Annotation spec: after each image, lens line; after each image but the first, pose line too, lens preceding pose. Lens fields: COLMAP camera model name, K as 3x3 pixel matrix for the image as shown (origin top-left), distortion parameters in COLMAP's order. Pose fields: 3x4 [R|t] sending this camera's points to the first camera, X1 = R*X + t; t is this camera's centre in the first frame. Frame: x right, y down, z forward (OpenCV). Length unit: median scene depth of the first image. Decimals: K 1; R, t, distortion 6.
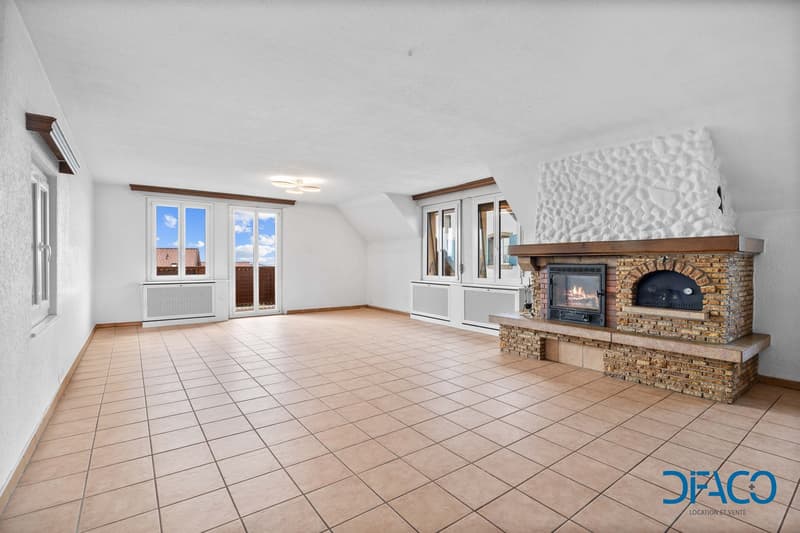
lens RADIAL K [[365.5, 0, 401.4], [0, 365.5, 262.9], [0, 0, 1]] dist [-0.000427, 0.000009]
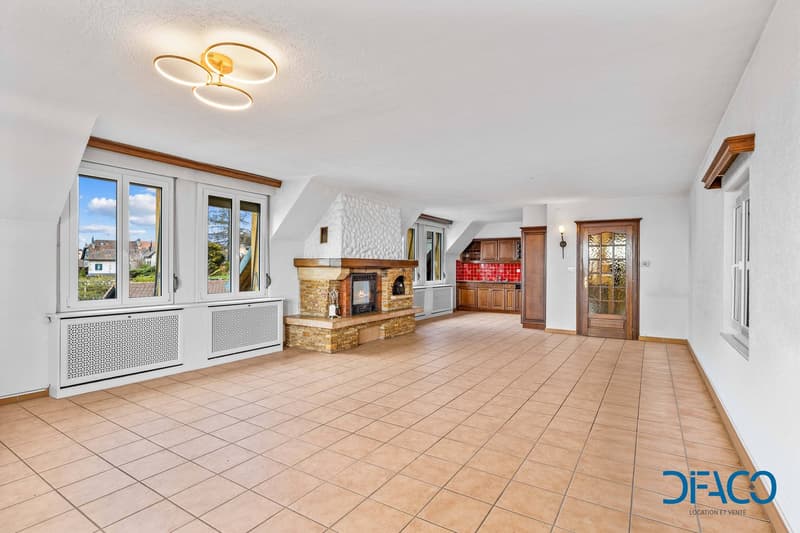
lens RADIAL K [[390.9, 0, 401.1], [0, 390.9, 269.9], [0, 0, 1]] dist [-0.001669, -0.000119]
pose [[-0.347877, -0.003945, 0.937532, -1.034907], [-0.000915, 0.999992, 0.003868, -0.016696], [-0.937540, 0.000488, -0.347878, 1.396545]]
